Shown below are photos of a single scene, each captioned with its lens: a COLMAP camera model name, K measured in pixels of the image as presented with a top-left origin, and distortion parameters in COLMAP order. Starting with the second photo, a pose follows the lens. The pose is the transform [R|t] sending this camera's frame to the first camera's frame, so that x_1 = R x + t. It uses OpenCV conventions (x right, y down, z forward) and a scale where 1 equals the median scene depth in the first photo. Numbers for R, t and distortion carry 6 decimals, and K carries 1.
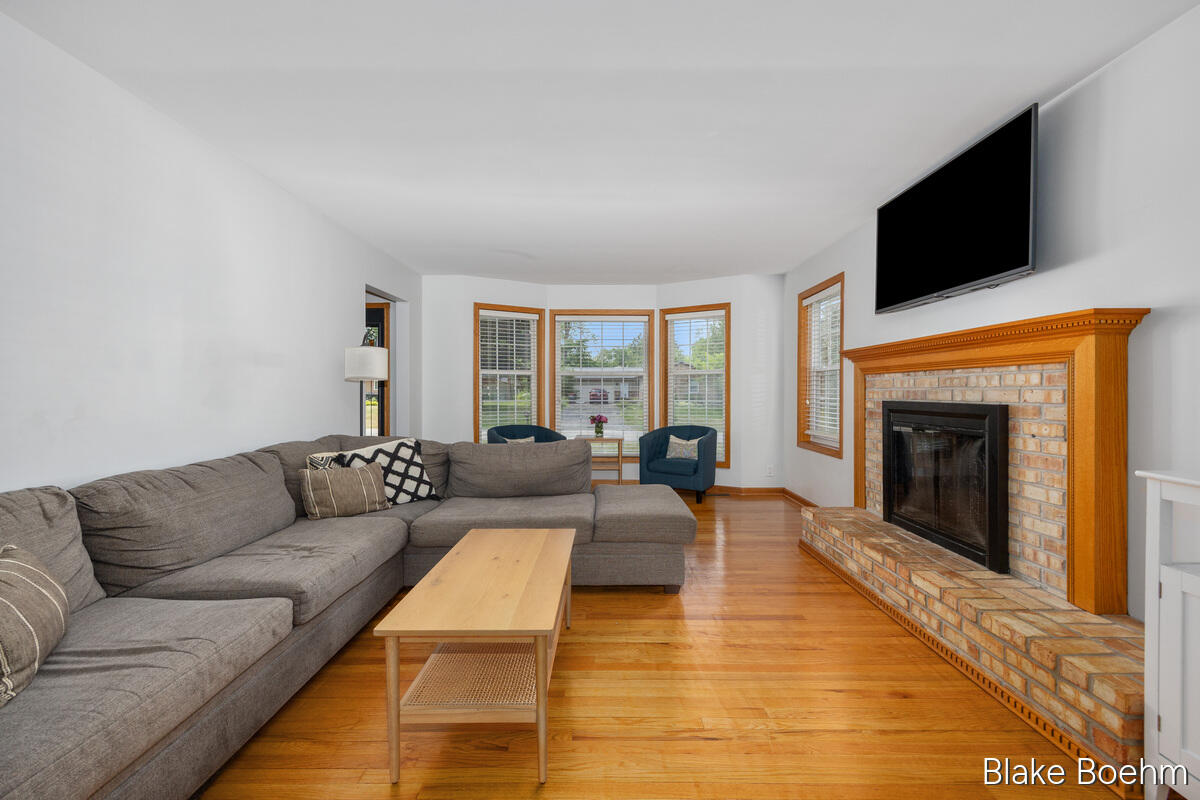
lens RADIAL K [[489.7, 0, 603.2], [0, 489.7, 396.0], [0, 0, 1]] dist [0.000541, 0.000235]
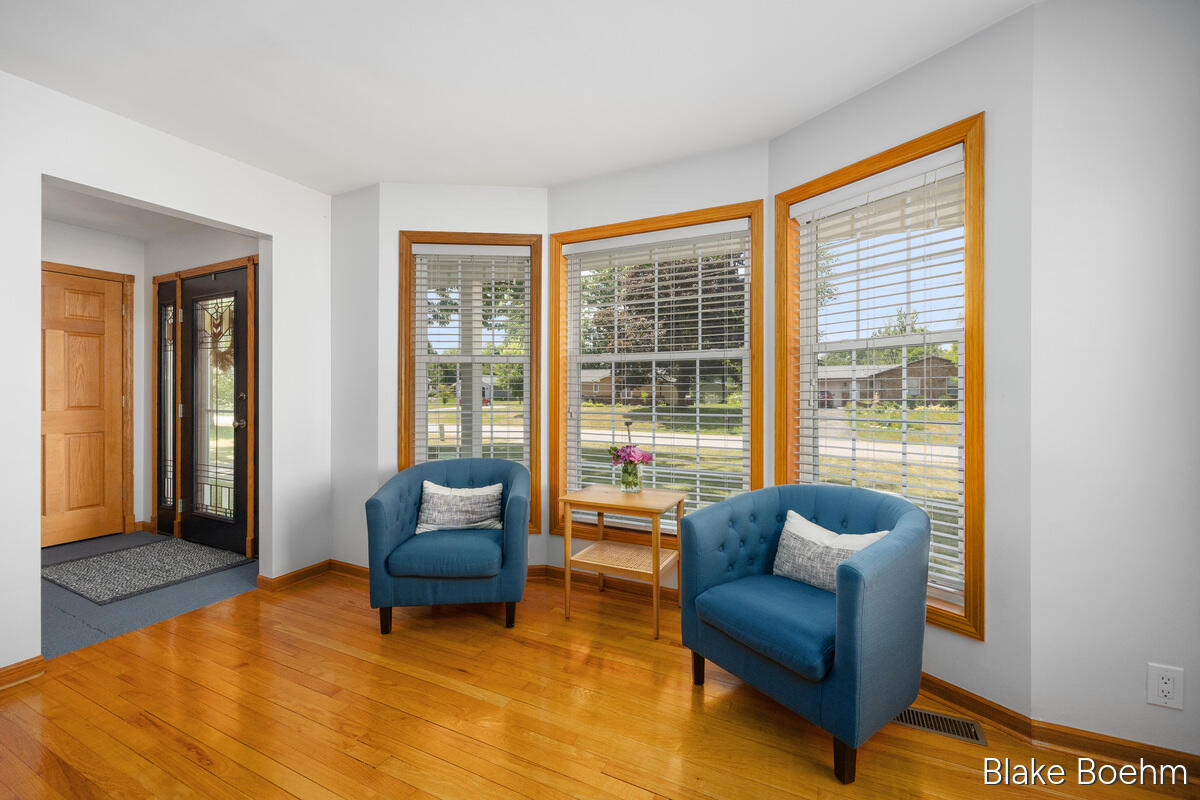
lens RADIAL K [[489.7, 0, 603.2], [0, 489.7, 396.0], [0, 0, 1]] dist [0.000541, 0.000235]
pose [[0.900937, 0.003569, -0.433934, 0.194265], [-0.004865, 0.999986, -0.001876, -0.009642], [0.433922, 0.003801, 0.900943, 0.675962]]
